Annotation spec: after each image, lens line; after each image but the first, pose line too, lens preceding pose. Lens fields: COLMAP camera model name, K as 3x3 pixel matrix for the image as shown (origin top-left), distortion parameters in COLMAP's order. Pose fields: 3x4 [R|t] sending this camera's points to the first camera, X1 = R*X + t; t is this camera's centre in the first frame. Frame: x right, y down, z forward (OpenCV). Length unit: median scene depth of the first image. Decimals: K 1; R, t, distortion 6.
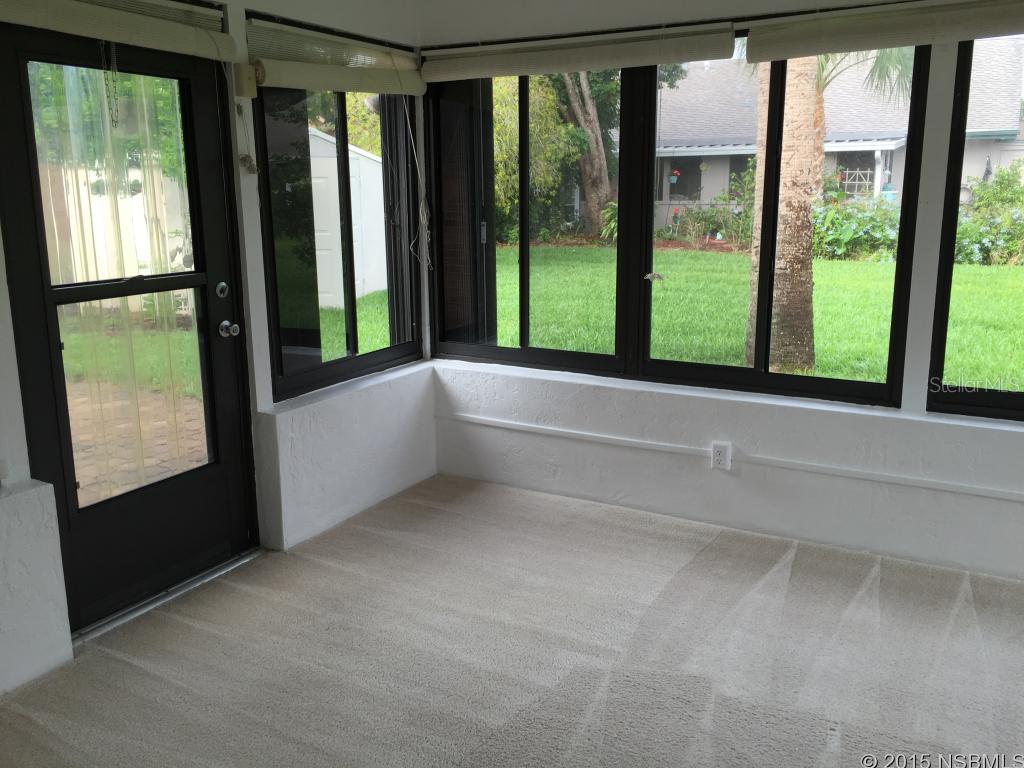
lens RADIAL K [[867.9, 0, 538.3], [0, 867.9, 358.9], [0, 0, 1]] dist [0.076462, -0.117054]
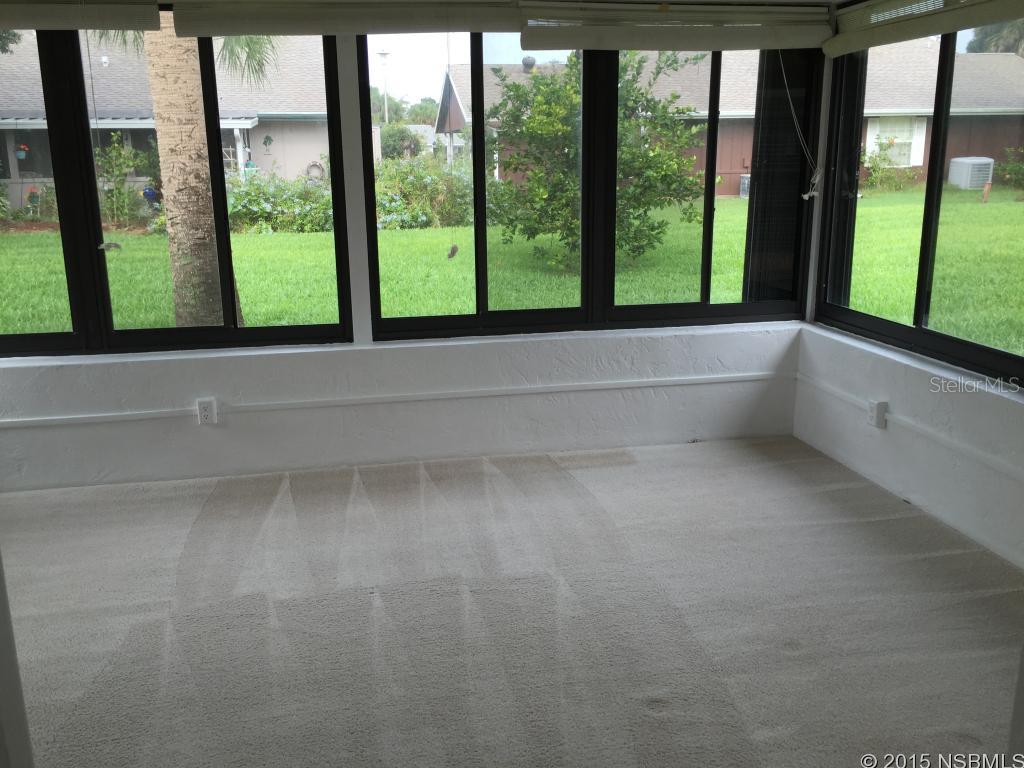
lens RADIAL K [[867.9, 0, 538.3], [0, 867.9, 358.9], [0, 0, 1]] dist [0.076462, -0.117054]
pose [[0.752089, -0.148948, 0.642009, -0.162410], [0.135463, 0.988265, 0.070591, 0.028184], [-0.644989, 0.033878, 0.763440, -0.073257]]
